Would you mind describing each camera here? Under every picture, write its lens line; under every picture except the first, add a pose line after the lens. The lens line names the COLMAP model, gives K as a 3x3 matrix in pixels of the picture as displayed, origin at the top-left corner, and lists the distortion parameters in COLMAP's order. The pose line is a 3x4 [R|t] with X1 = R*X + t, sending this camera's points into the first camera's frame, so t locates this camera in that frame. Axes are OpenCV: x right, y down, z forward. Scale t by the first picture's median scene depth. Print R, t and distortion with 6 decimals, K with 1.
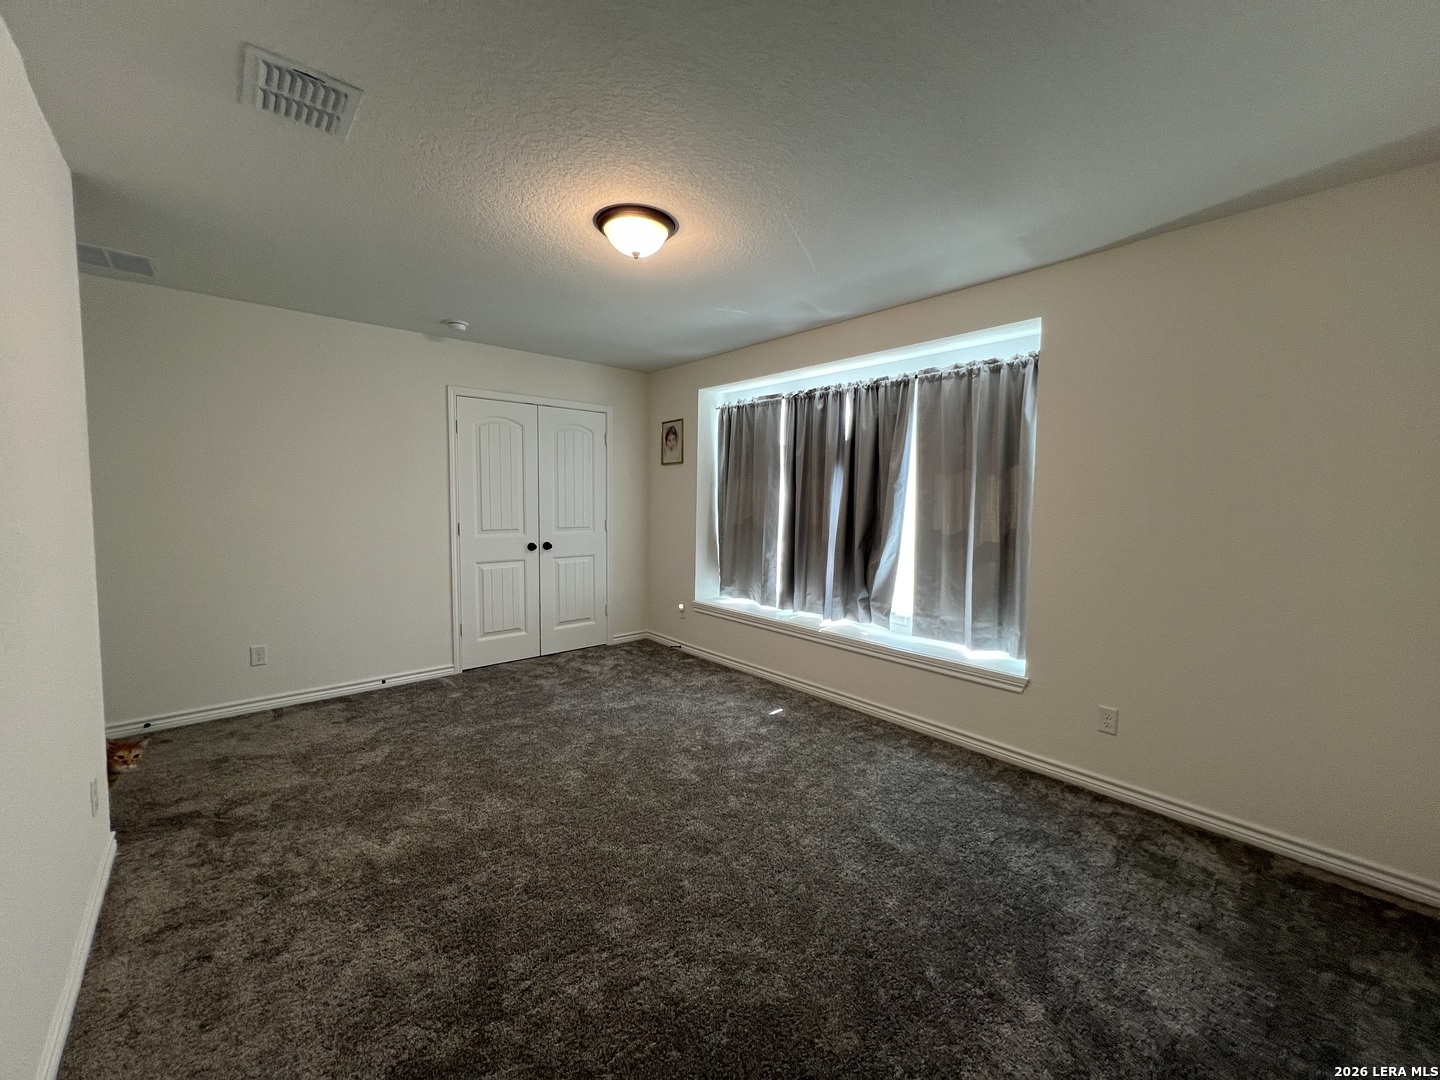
lens RADIAL K [[578.7, 0, 715.7], [0, 578.7, 537.1], [0, 0, 1]] dist [0.002273, 0.000588]
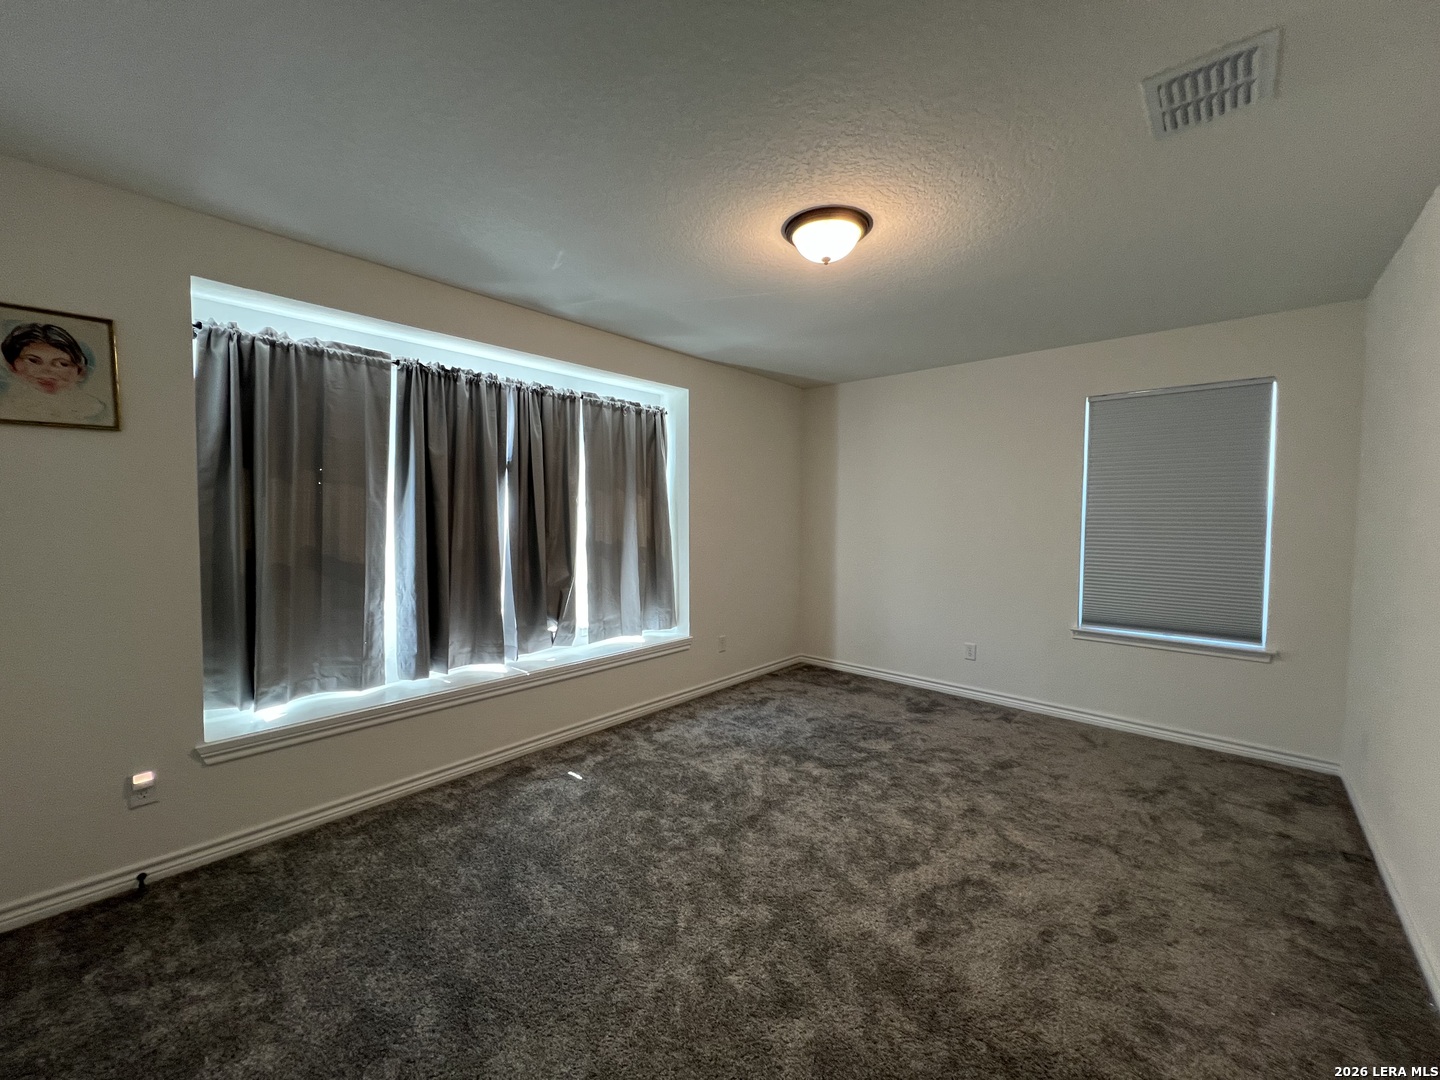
lens RADIAL K [[578.7, 0, 714.9], [0, 578.7, 535.1], [0, 0, 1]] dist [0.002273, 0.000588]
pose [[-0.124361, -0.055161, 0.990703, -0.687790], [0.057416, 0.996381, 0.062684, -0.075472], [-0.990575, 0.064677, -0.120744, 0.849420]]
